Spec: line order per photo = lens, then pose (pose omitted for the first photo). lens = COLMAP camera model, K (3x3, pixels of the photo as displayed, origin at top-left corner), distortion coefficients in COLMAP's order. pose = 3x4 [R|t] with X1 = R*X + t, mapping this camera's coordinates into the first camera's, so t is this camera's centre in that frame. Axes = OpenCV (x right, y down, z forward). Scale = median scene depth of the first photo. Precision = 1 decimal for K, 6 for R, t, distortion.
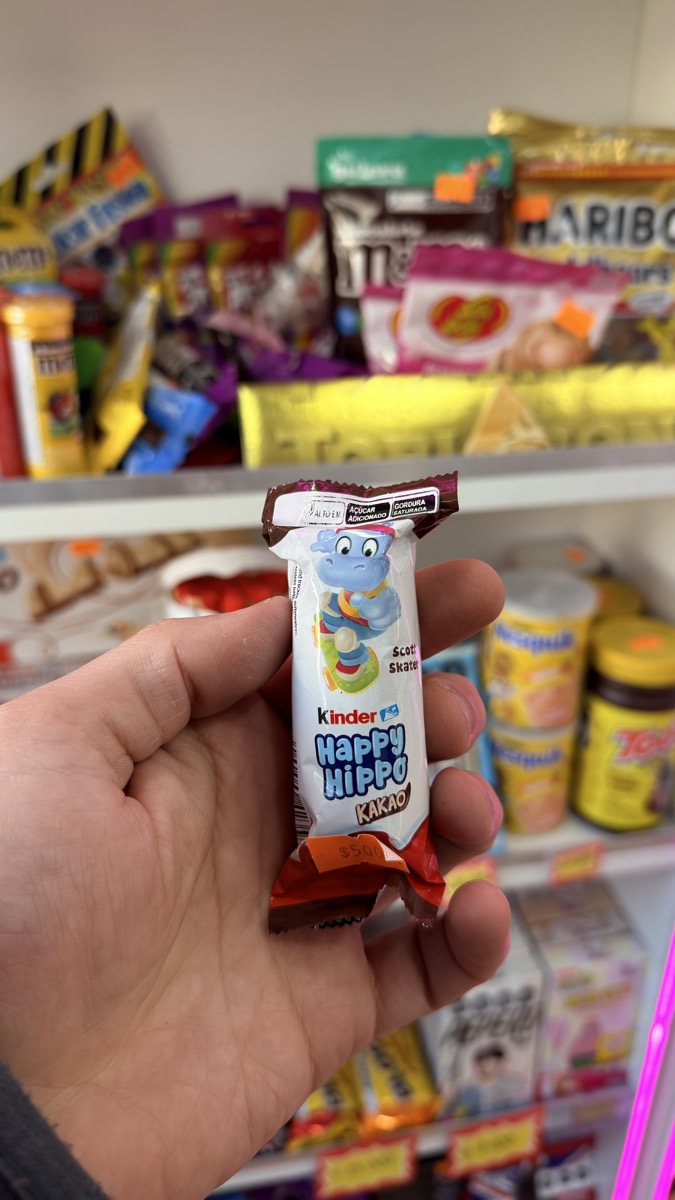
lens RADIAL K [[875.3, 0, 335.5], [0, 875.3, 606.9], [0, 0, 1]] dist [-0.035724, -0.004504]
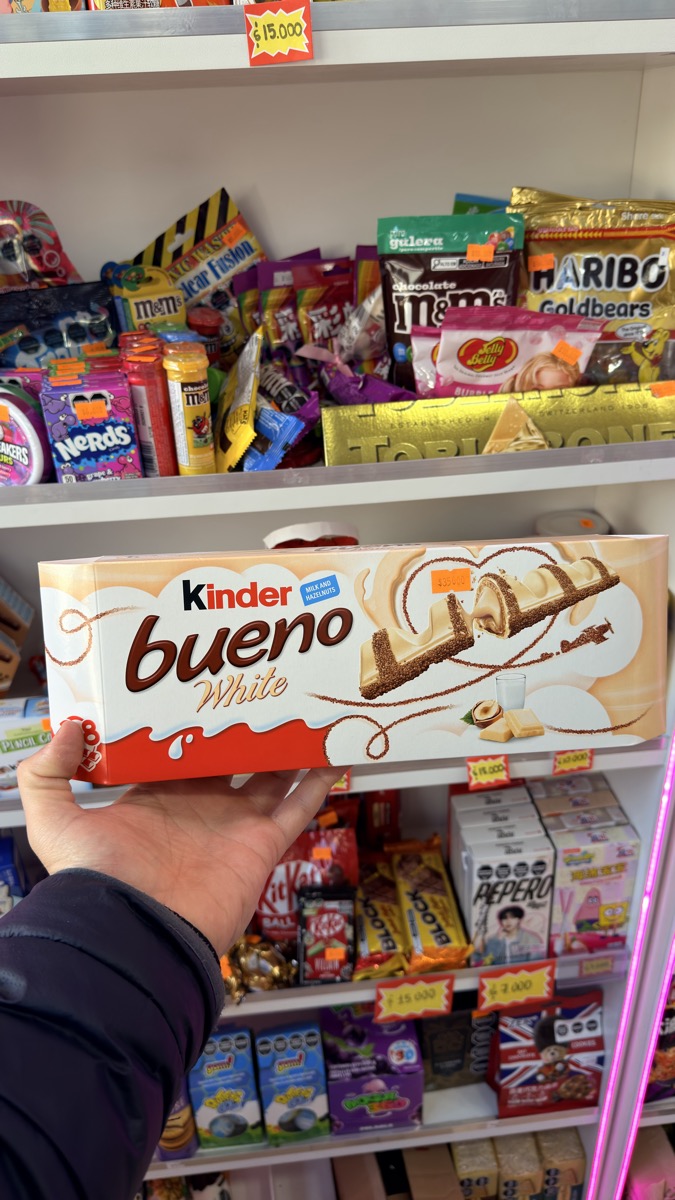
lens RADIAL K [[844.4, 0, 336.2], [0, 844.4, 604.4], [0, 0, 1]] dist [0.048317, -0.127684]
pose [[0.996473, 0.009566, -0.083366, 0.027402], [-0.005463, 0.998769, 0.049306, -0.001386], [0.083735, -0.048677, 0.995298, -0.333429]]
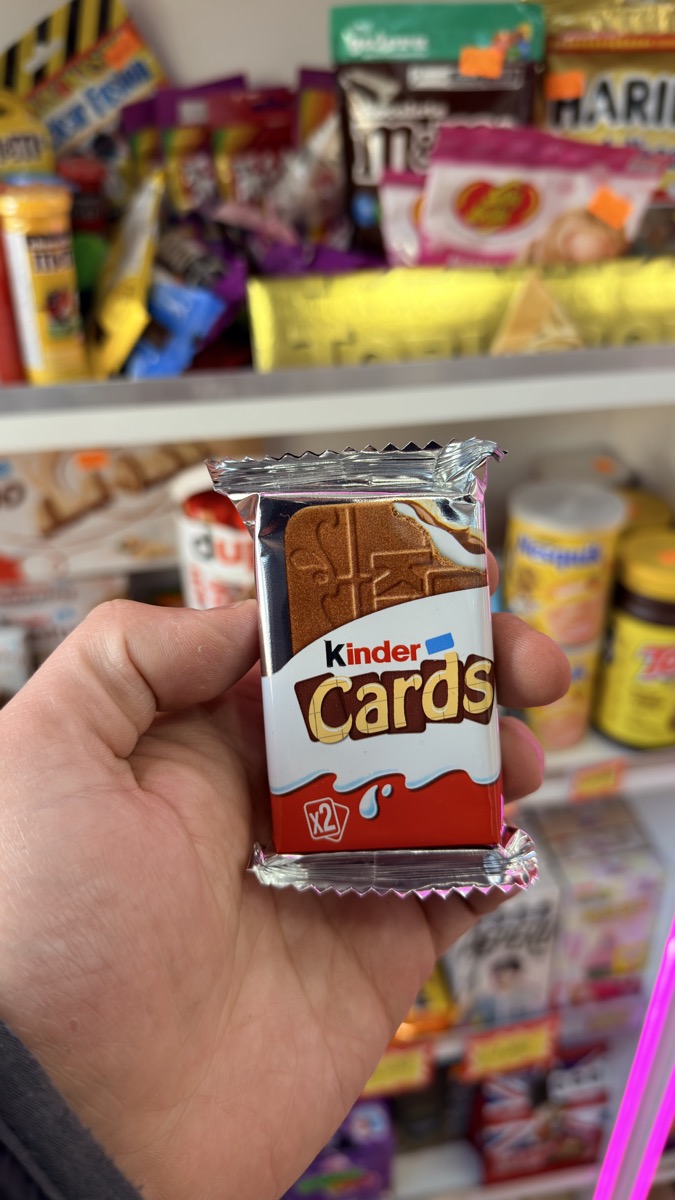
lens RADIAL K [[886.8, 0, 338.3], [0, 886.8, 606.1], [0, 0, 1]] dist [-0.081087, 0.045383]
pose [[0.999892, -0.003446, -0.014253, -0.002748], [0.004770, 0.995568, 0.093923, 0.003492], [0.013866, -0.093981, 0.995477, 0.031431]]
